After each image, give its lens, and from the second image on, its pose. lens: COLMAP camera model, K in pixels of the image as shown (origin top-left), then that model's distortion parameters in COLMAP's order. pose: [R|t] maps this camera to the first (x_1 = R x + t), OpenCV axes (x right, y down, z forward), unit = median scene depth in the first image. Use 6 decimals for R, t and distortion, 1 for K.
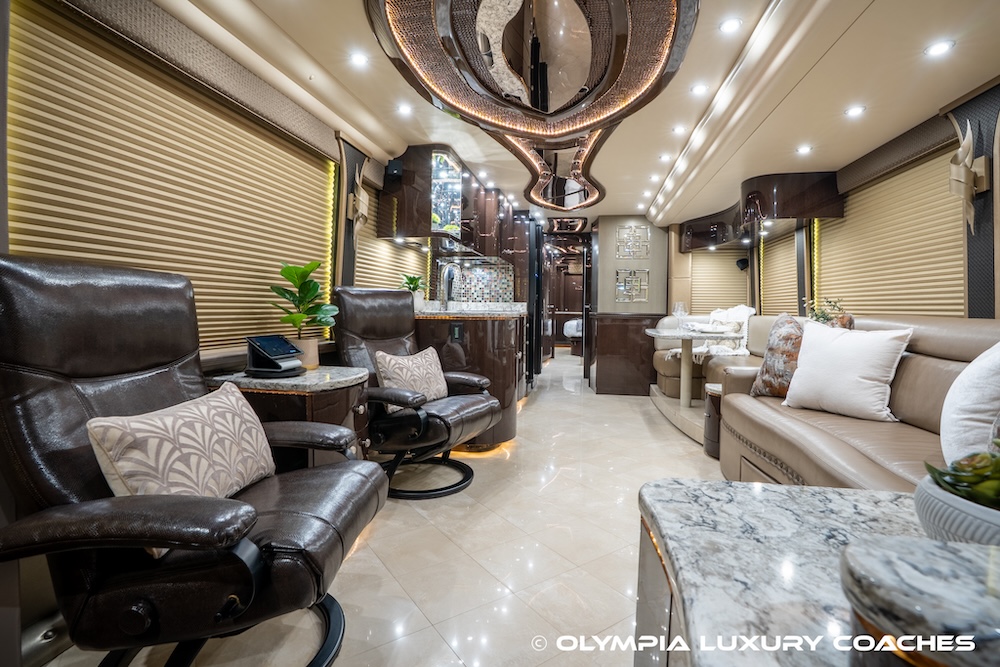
lens RADIAL K [[466.9, 0, 497.8], [0, 466.9, 329.5], [0, 0, 1]] dist [-0.065190, 0.024324]
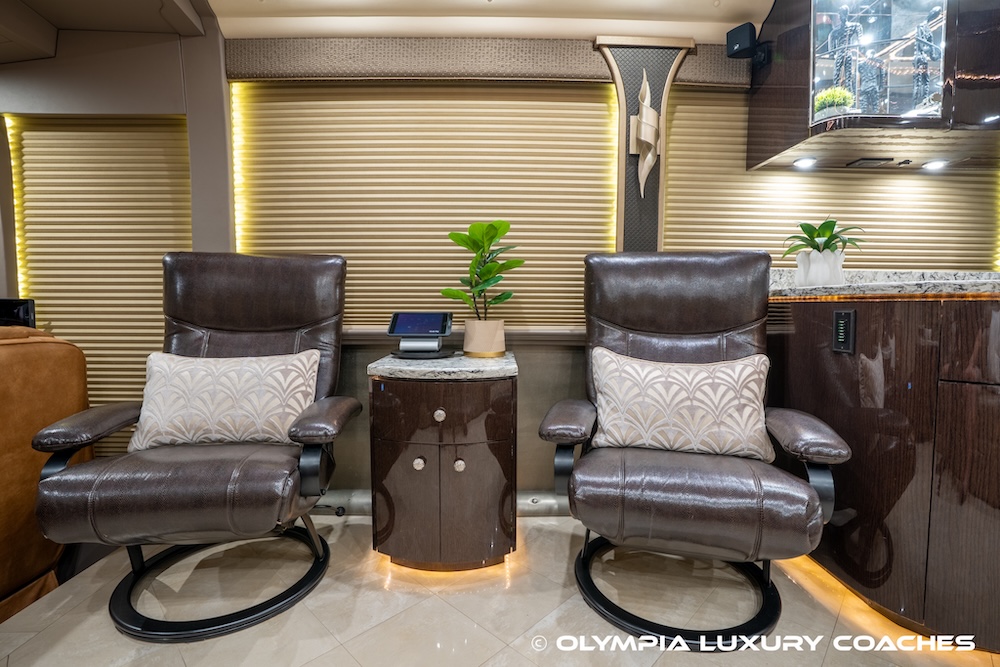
lens RADIAL K [[466.9, 0, 503.0], [0, 466.9, 328.7], [0, 0, 1]] dist [-0.065190, 0.024324]
pose [[0.204260, 0.039777, -0.978108, 0.311526], [-0.045067, 0.998497, 0.031194, 0.005894], [0.977879, 0.037709, 0.205746, 0.669397]]
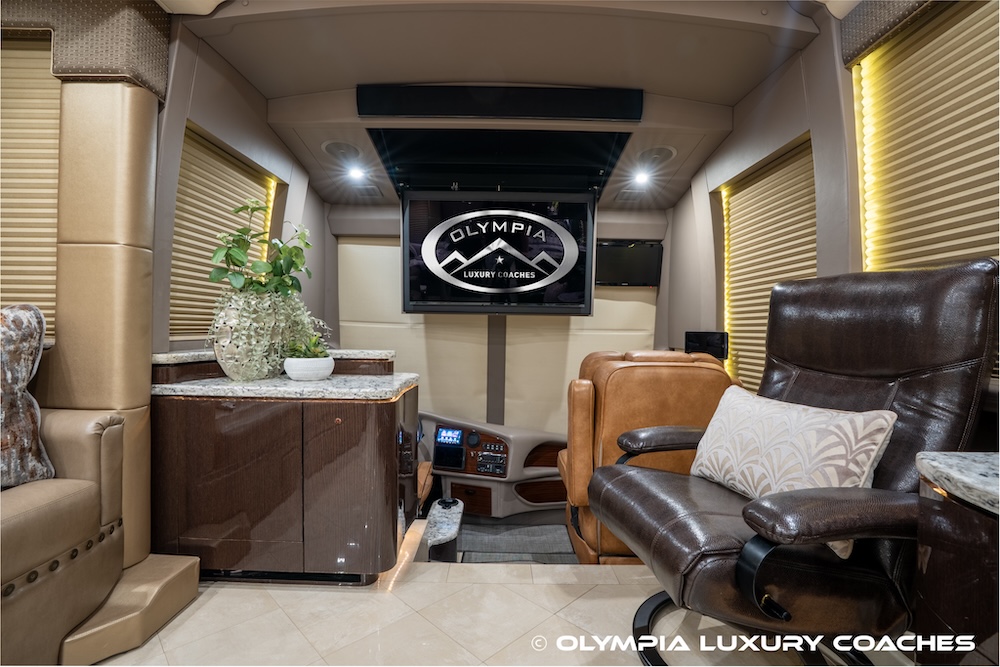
lens RADIAL K [[466.9, 0, 500.9], [0, 466.9, 328.8], [0, 0, 1]] dist [-0.065190, 0.024324]
pose [[-0.980812, -0.028787, -0.192820, 0.069175], [-0.036882, 0.998577, 0.038524, -0.008706], [0.191437, 0.044896, -0.980478, 0.861613]]
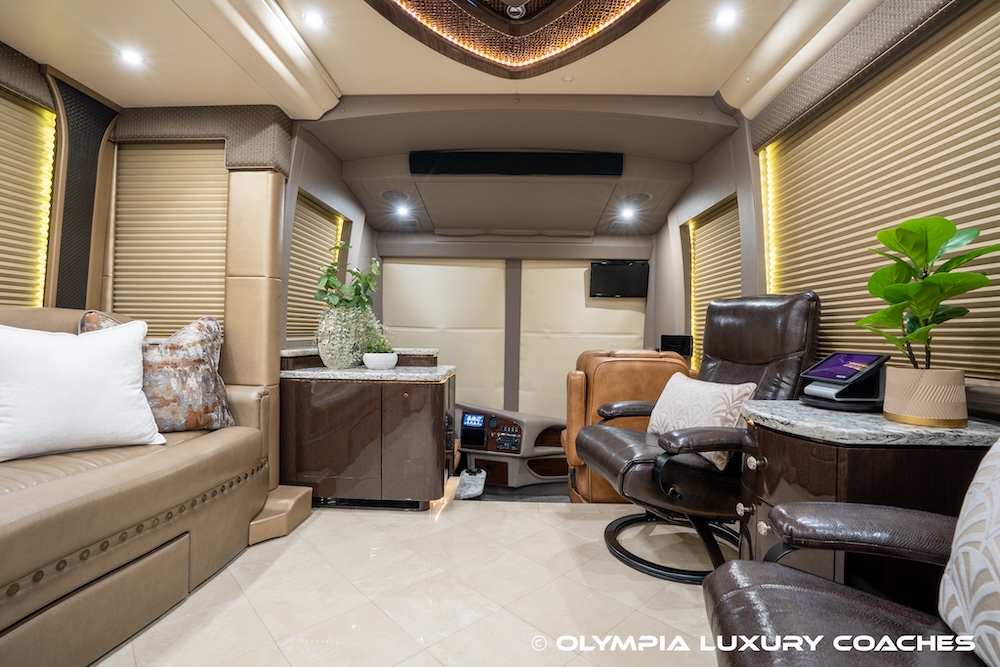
lens RADIAL K [[466.9, 0, 500.7], [0, 466.9, 330.0], [0, 0, 1]] dist [-0.065190, 0.024324]
pose [[-0.986209, -0.030629, -0.162648, 0.123583], [-0.036612, 0.998754, 0.033914, -0.019175], [0.161407, 0.039401, -0.986101, 1.121501]]
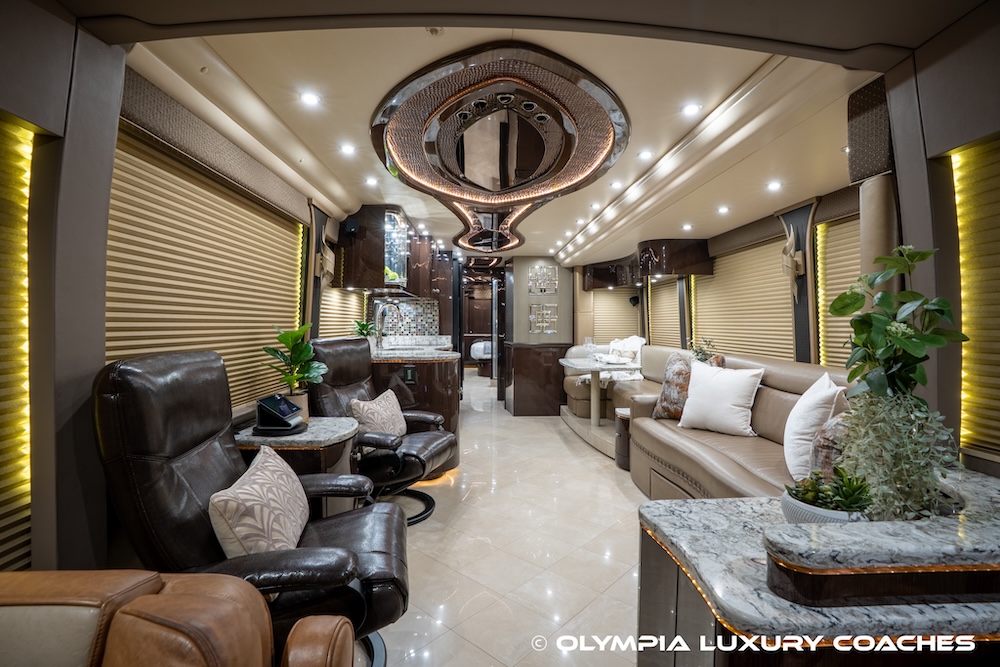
lens RADIAL K [[466.9, 0, 497.2], [0, 466.9, 325.6], [0, 0, 1]] dist [-0.065190, 0.024324]
pose [[0.973045, -0.010135, 0.230393, -0.157458], [0.018787, 0.999197, -0.035391, -0.075514], [-0.229849, 0.038765, 0.972454, -0.148367]]
